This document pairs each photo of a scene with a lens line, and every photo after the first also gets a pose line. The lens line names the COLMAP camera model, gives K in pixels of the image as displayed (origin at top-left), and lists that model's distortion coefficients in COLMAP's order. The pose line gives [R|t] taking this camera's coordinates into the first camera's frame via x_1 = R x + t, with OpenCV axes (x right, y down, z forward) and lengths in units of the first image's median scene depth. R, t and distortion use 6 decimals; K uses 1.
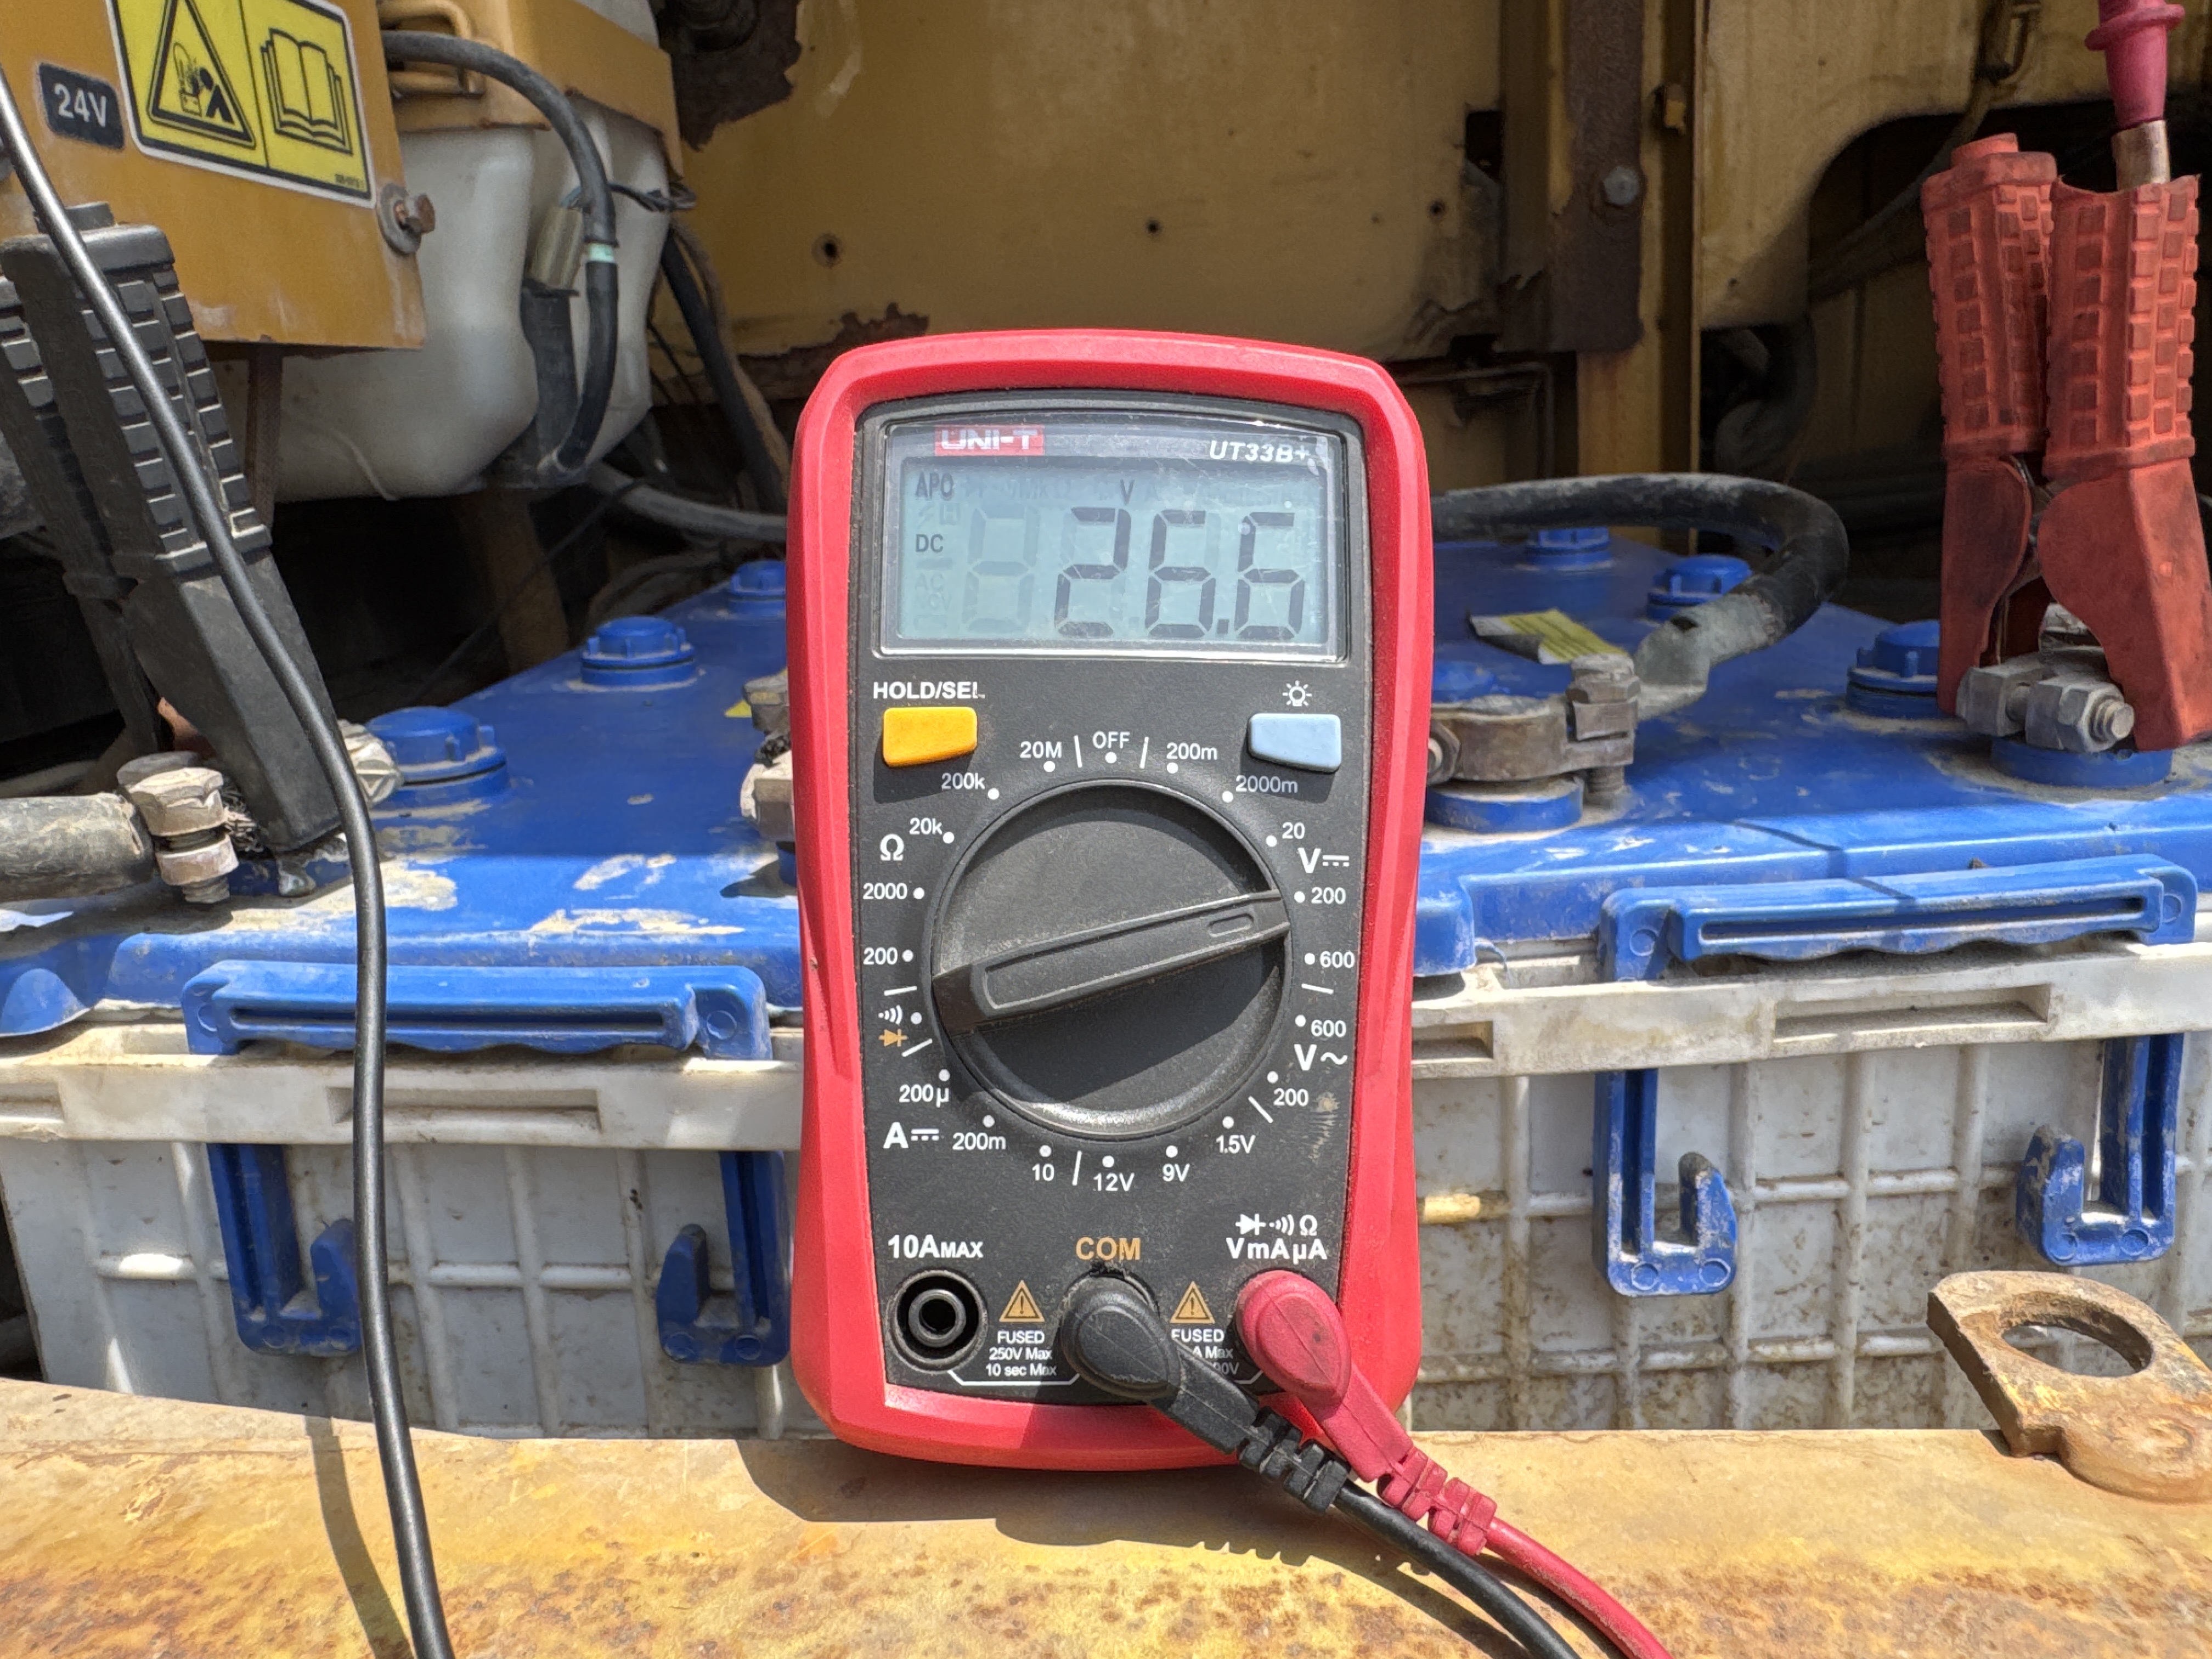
lens RADIAL K [[1569.9, 0, 1104.0], [0, 1569.9, 830.1], [0, 0, 1]] dist [-0.012261, 0.000752]
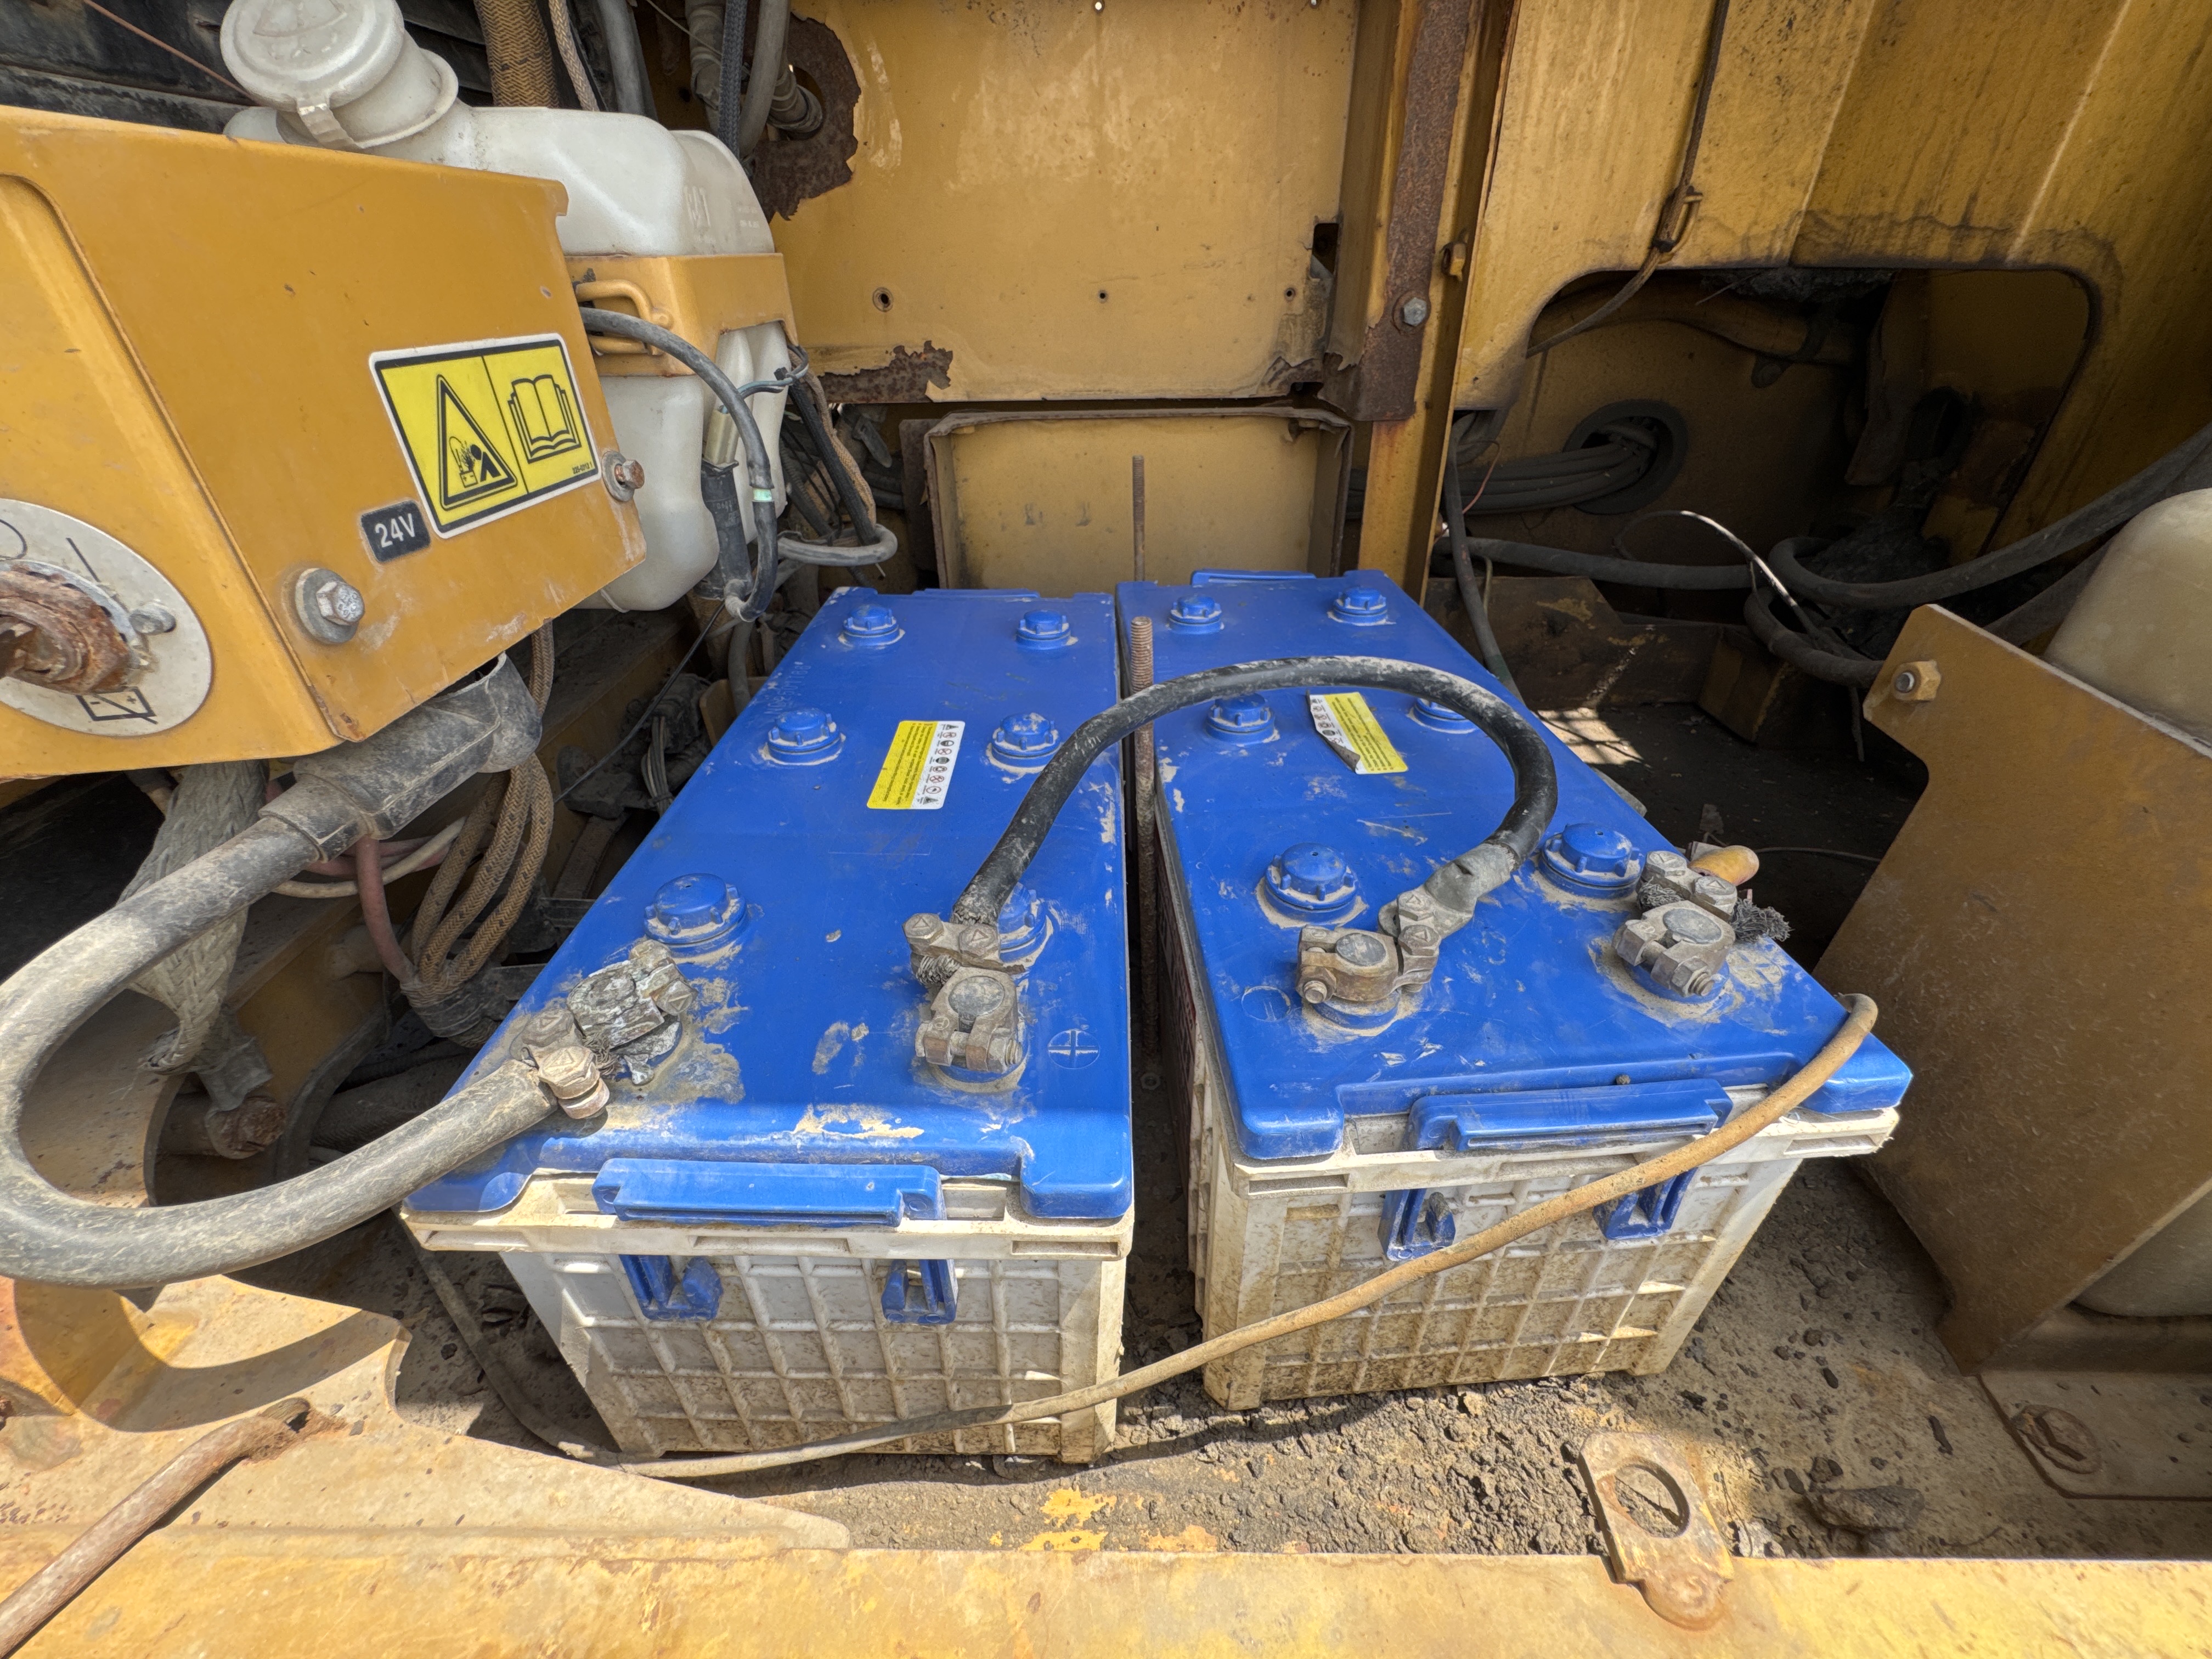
lens RADIAL K [[889.9, 0, 1108.0], [0, 889.9, 821.7], [0, 0, 1]] dist [-0.008141, -0.000424]
pose [[0.997028, 0.001369, 0.077032, -0.066073], [-0.023699, 0.956816, 0.289728, -0.345224], [-0.073309, -0.290692, 0.954004, 0.099574]]
